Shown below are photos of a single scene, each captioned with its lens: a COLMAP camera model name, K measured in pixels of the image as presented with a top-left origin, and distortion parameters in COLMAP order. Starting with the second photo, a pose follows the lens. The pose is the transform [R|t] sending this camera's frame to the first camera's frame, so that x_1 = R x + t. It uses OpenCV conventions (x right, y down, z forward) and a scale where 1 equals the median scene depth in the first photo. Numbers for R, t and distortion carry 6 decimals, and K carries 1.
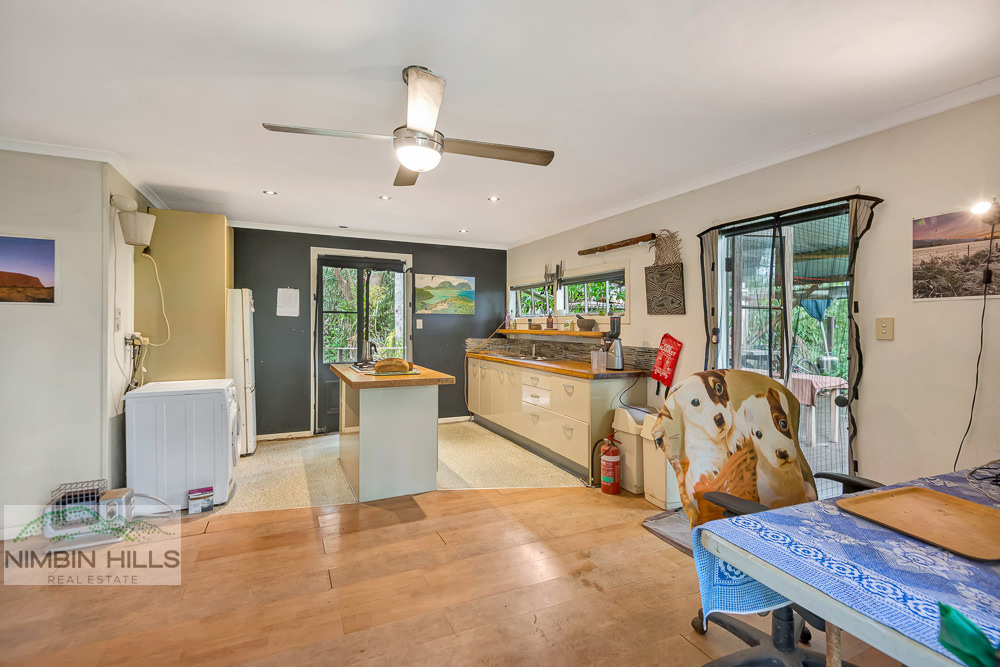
lens RADIAL K [[452.0, 0, 500.0], [0, 452.0, 333.5], [0, 0, 1]] dist [0.000055, -0.000033]
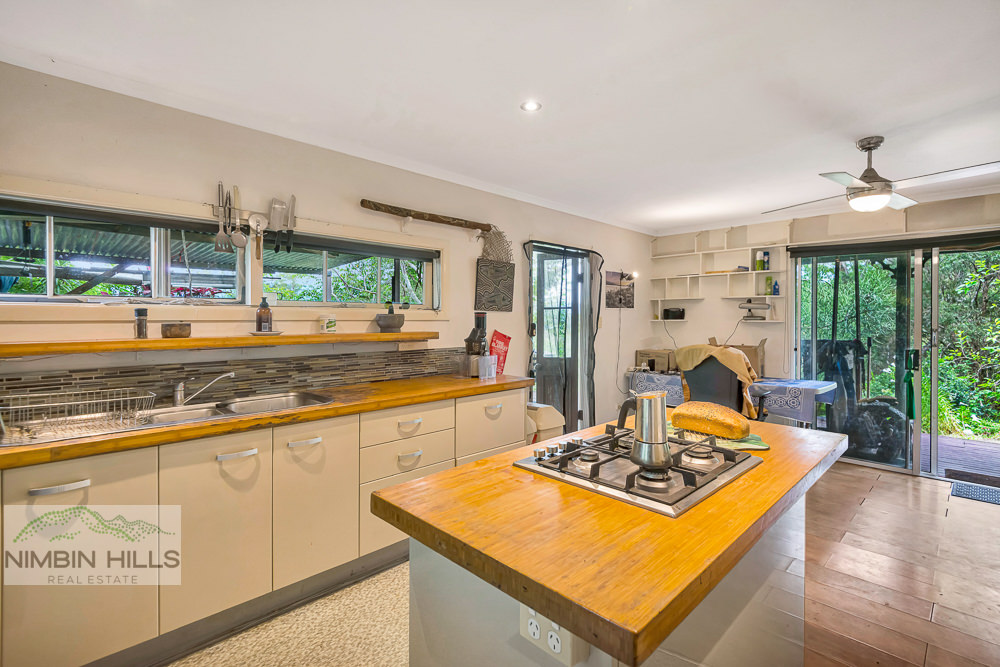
lens RADIAL K [[461.5, 0, 501.1], [0, 461.5, 316.0], [0, 0, 1]] dist [0.000252, 0.000001]
pose [[-0.338785, -0.007566, 0.940834, -0.578818], [0.012431, 0.999844, 0.012517, -0.042067], [-0.940782, 0.015936, -0.338638, 1.297751]]
